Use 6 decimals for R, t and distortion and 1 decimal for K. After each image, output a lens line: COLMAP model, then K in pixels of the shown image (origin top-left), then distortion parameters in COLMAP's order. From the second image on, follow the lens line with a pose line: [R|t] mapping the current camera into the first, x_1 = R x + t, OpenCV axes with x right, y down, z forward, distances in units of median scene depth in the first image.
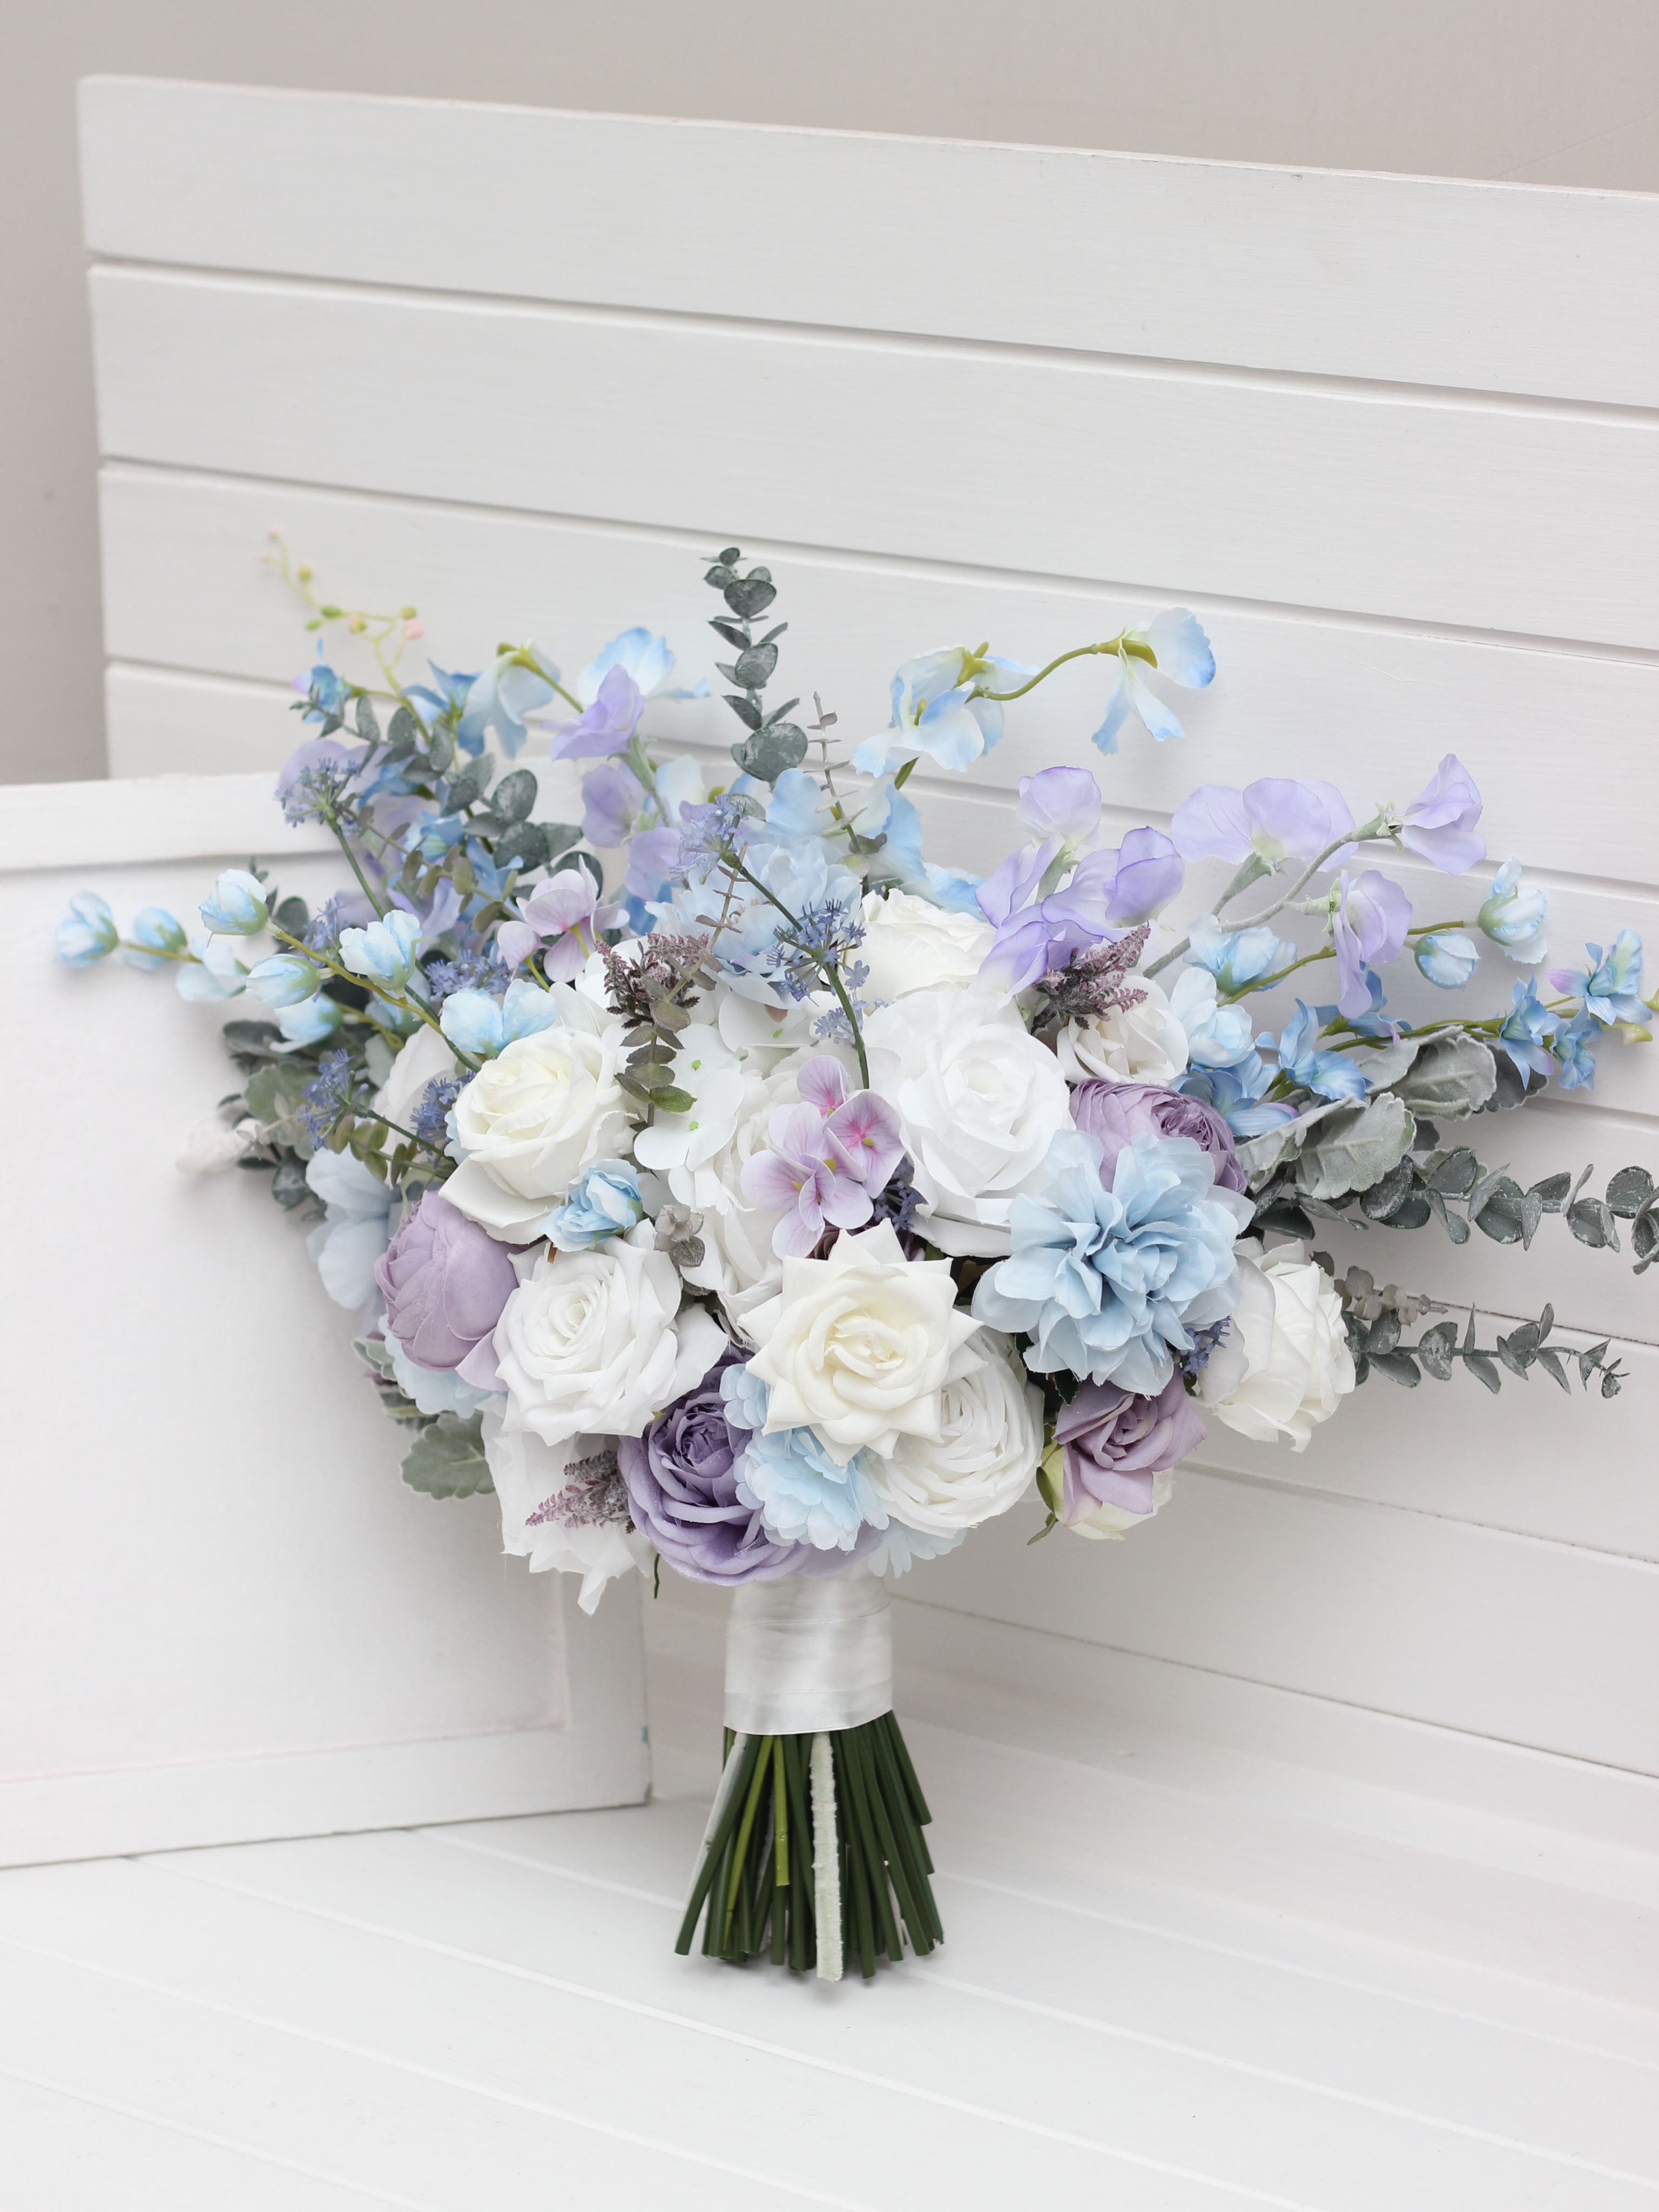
lens RADIAL K [[5649.7, 0, 829.5], [0, 5649.7, 1106.0], [0, 0, 1]] dist [0.026947, 0.706775]
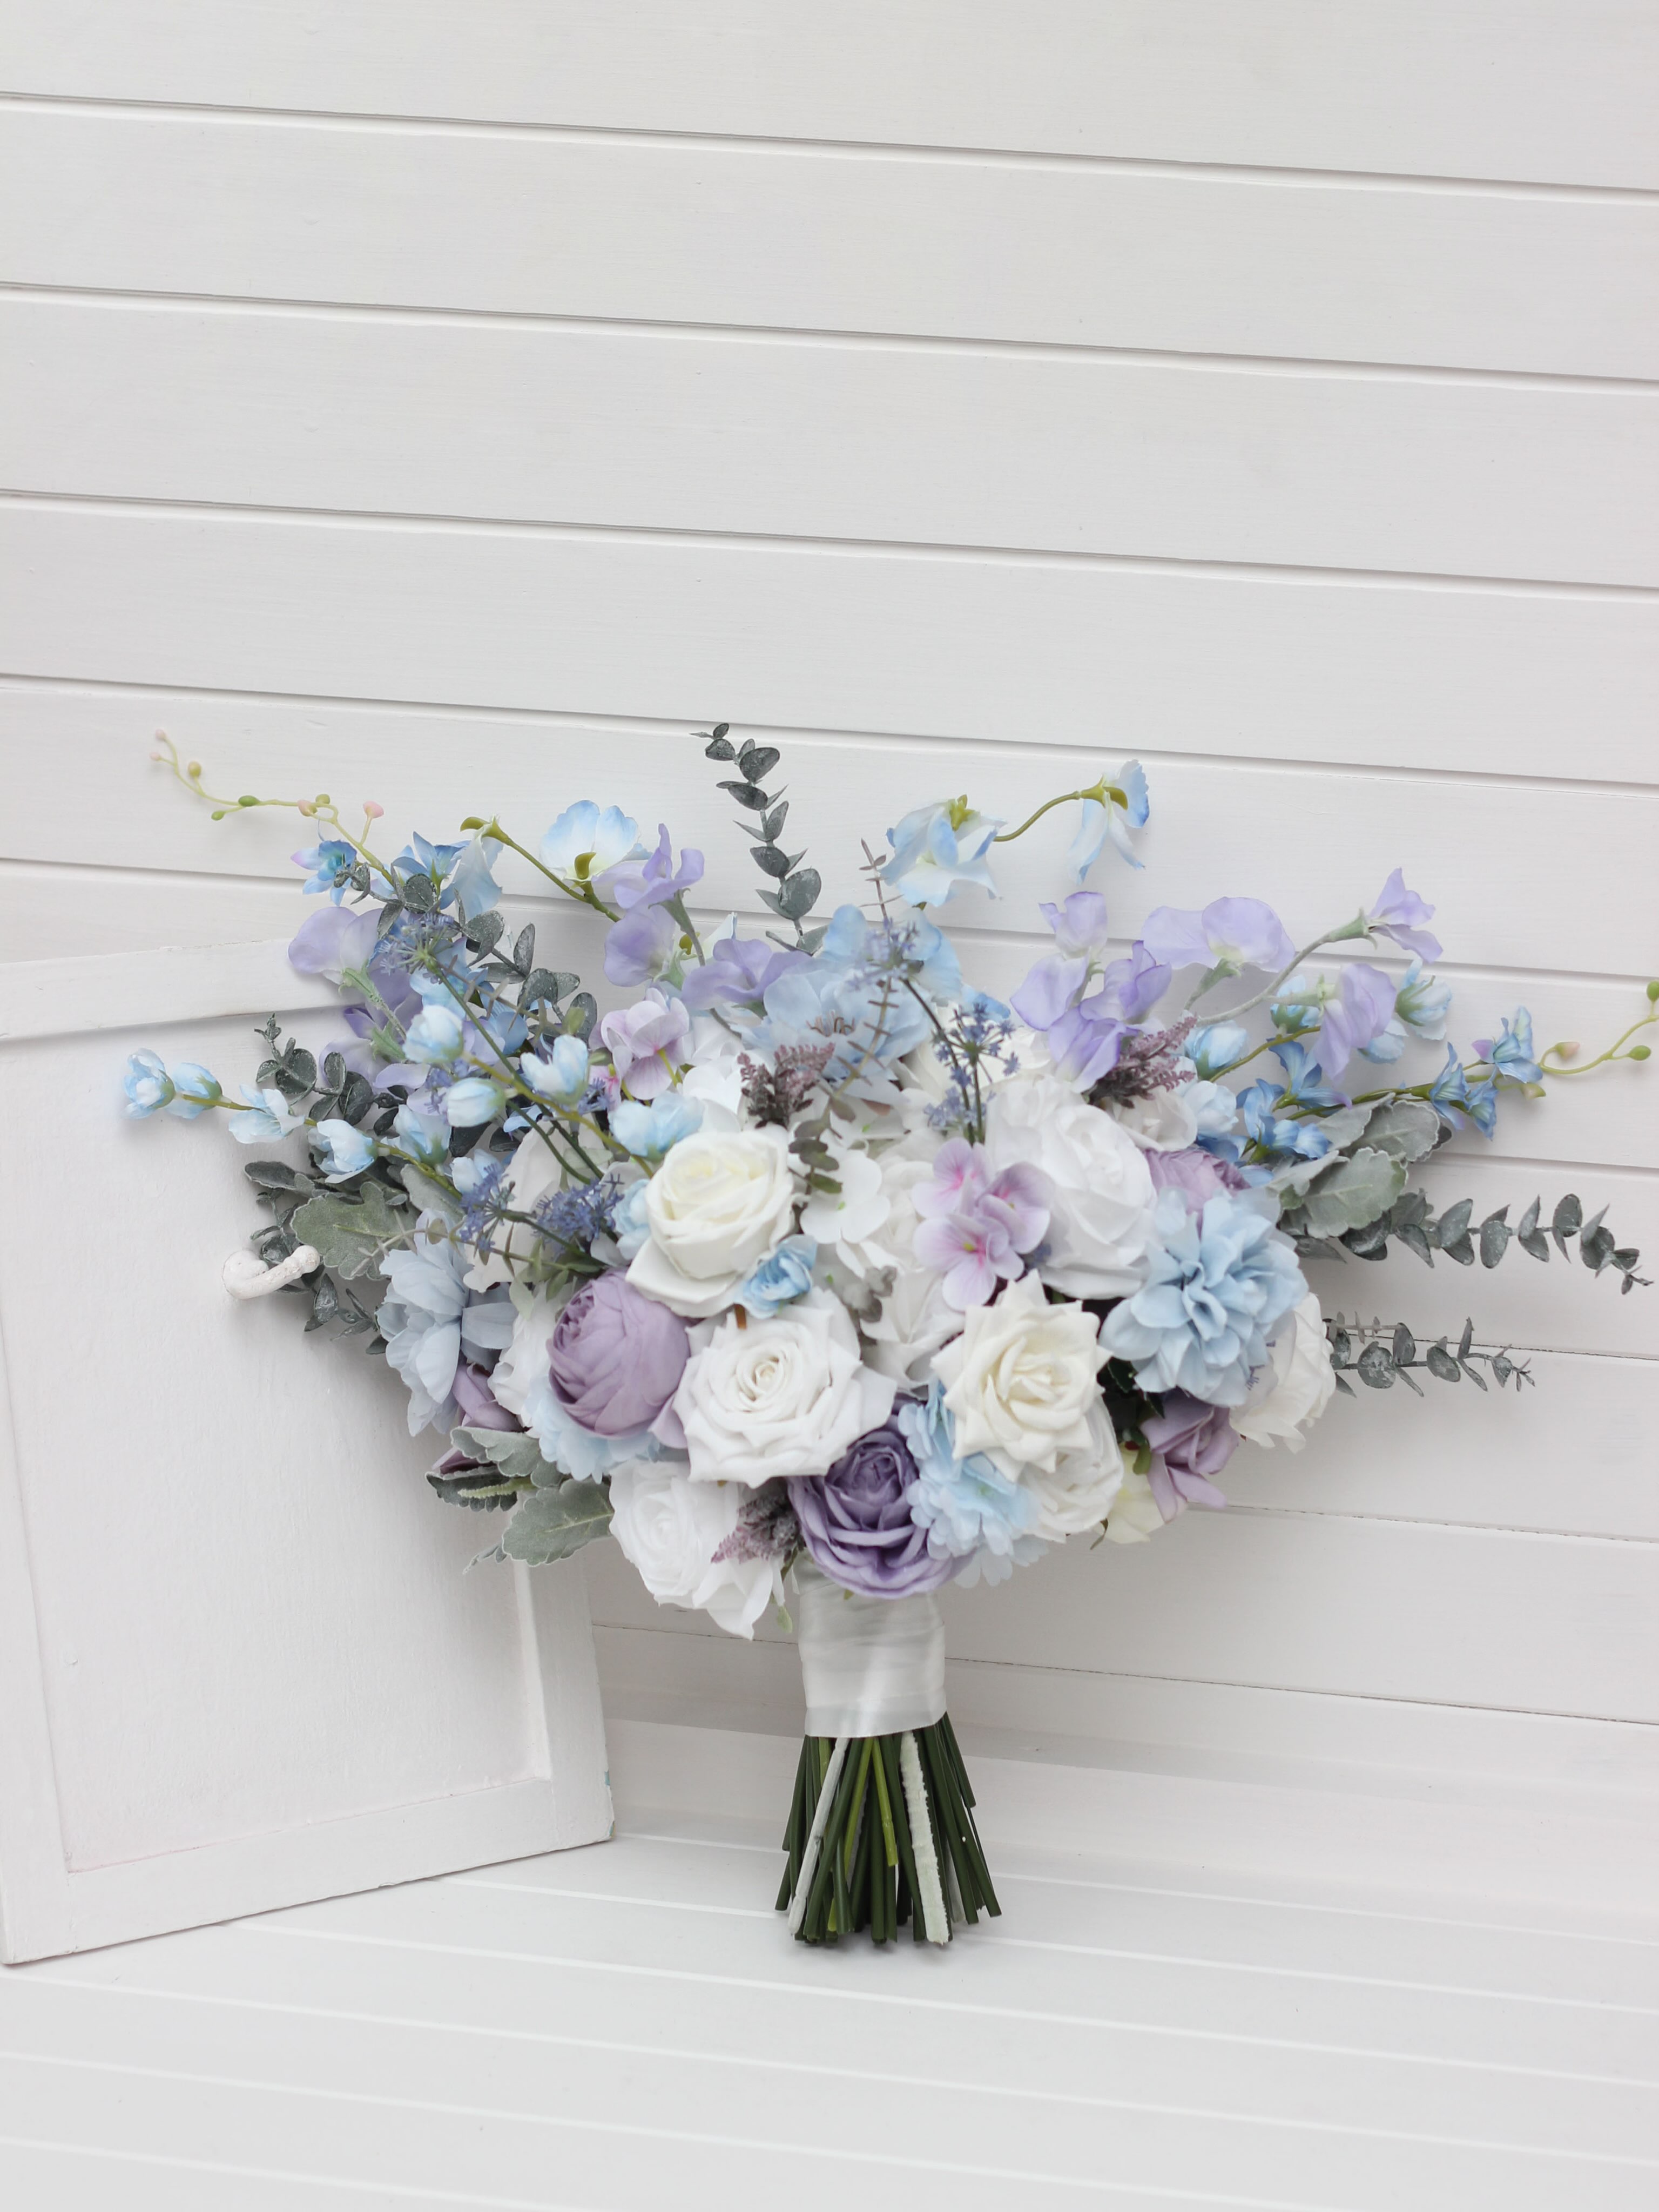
lens RADIAL K [[5649.7, 0, 829.5], [0, 5649.7, 1106.0], [0, 0, 1]] dist [0.026947, 0.706775]
pose [[0.922038, -0.047024, 0.384234, -0.468474], [0.069853, 0.996511, -0.045669, 0.035693], [-0.380746, 0.068949, 0.922106, -0.075475]]
